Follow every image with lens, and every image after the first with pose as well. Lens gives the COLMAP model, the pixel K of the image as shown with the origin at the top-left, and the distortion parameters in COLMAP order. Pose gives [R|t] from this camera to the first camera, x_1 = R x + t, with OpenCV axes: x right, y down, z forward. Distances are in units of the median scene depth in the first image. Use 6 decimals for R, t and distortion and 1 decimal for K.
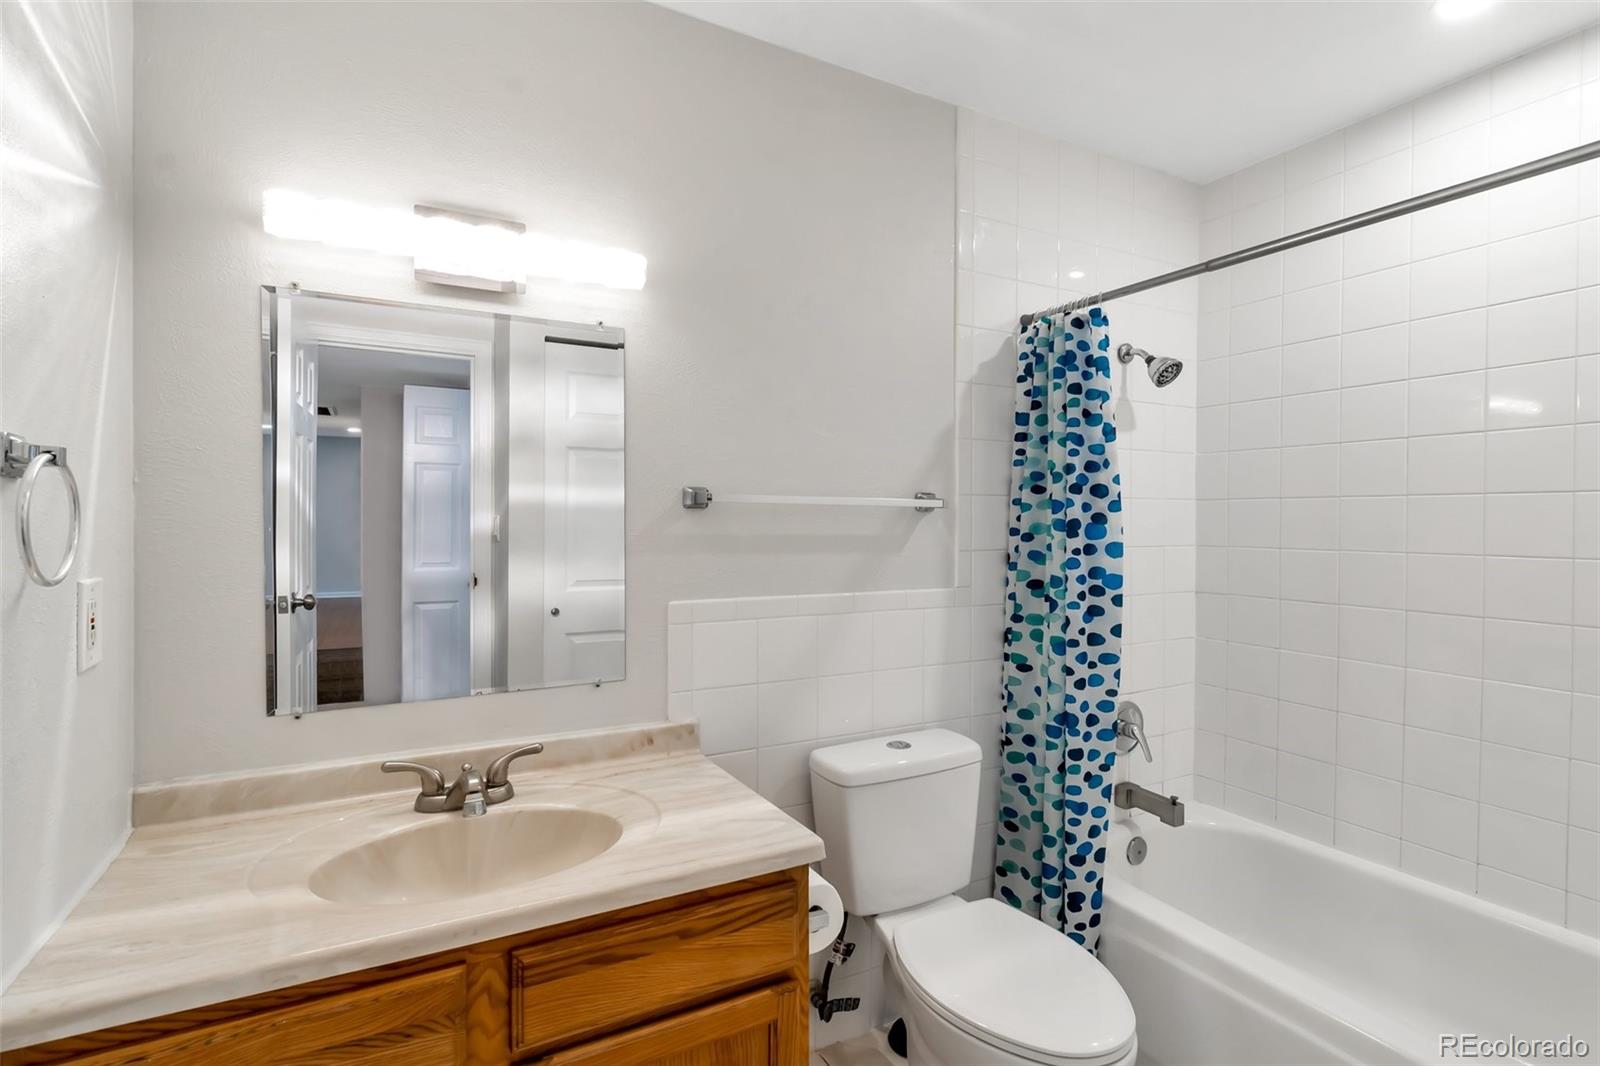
lens RADIAL K [[749.4, 0, 796.9], [0, 749.4, 519.5], [0, 0, 1]] dist [0.001453, -0.000144]
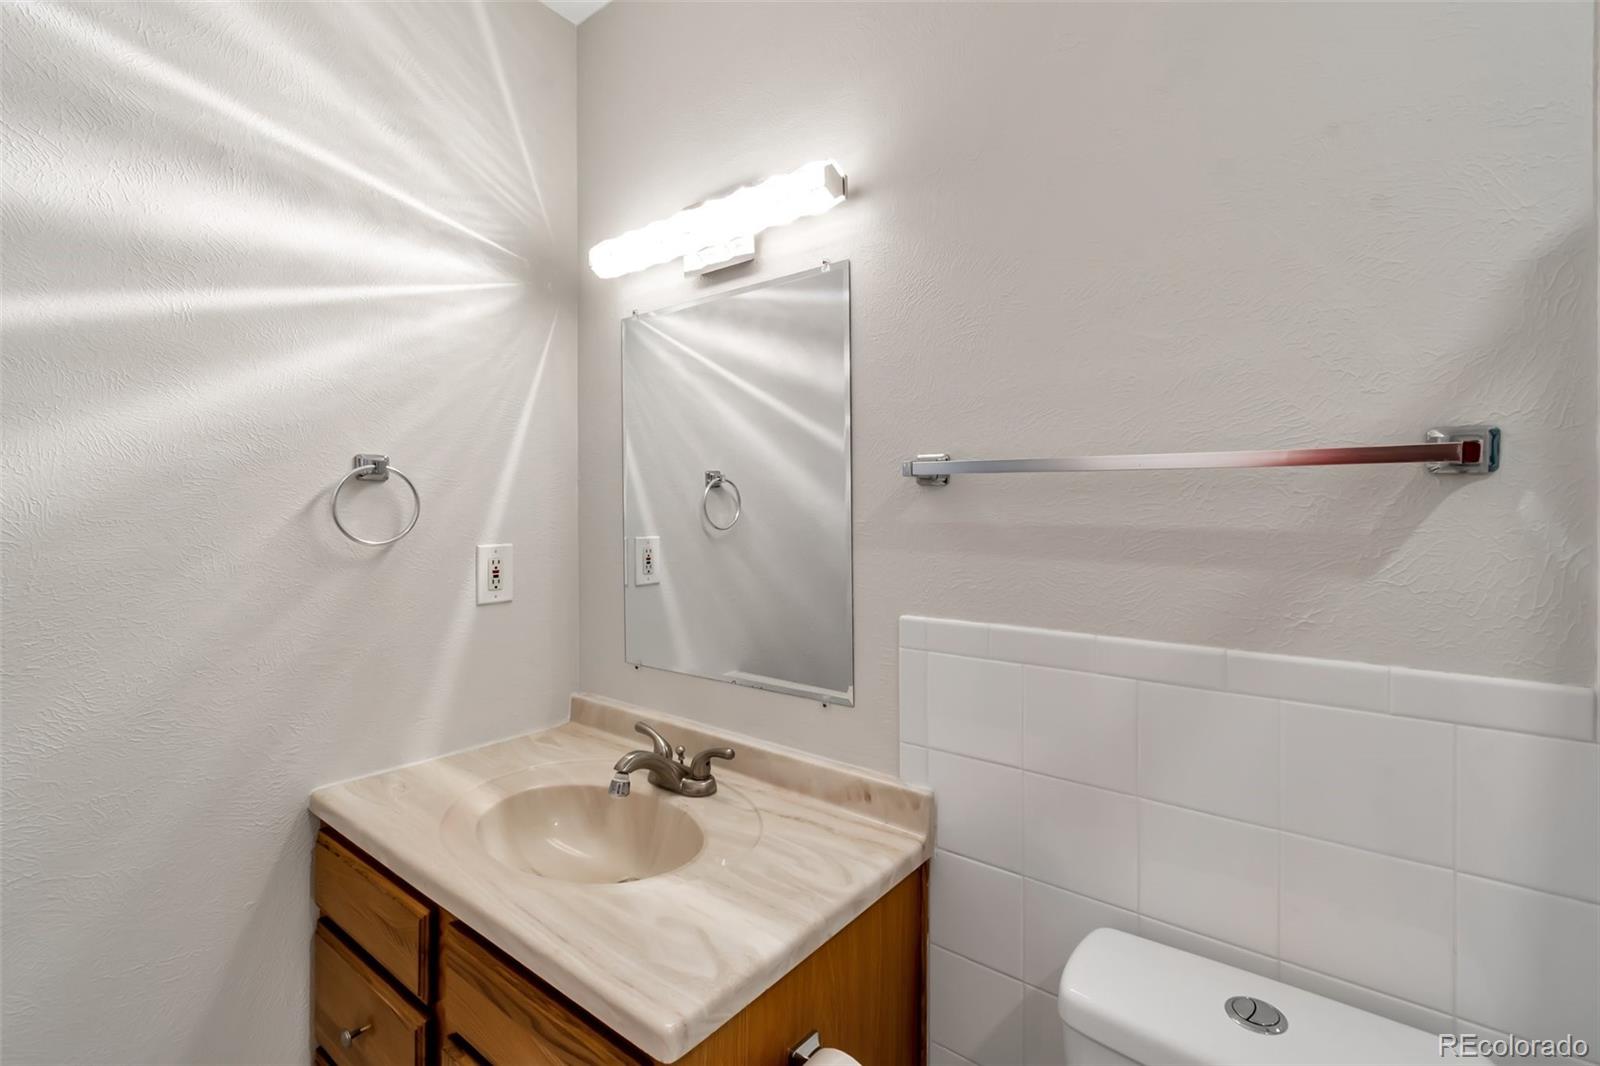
lens RADIAL K [[749.4, 0, 796.9], [0, 749.4, 519.5], [0, 0, 1]] dist [0.001453, -0.000144]
pose [[0.403438, 0.010779, -0.914944, 0.519242], [0.004777, 0.999892, 0.013886, 0.007984], [0.914995, -0.009972, 0.403343, 0.715385]]
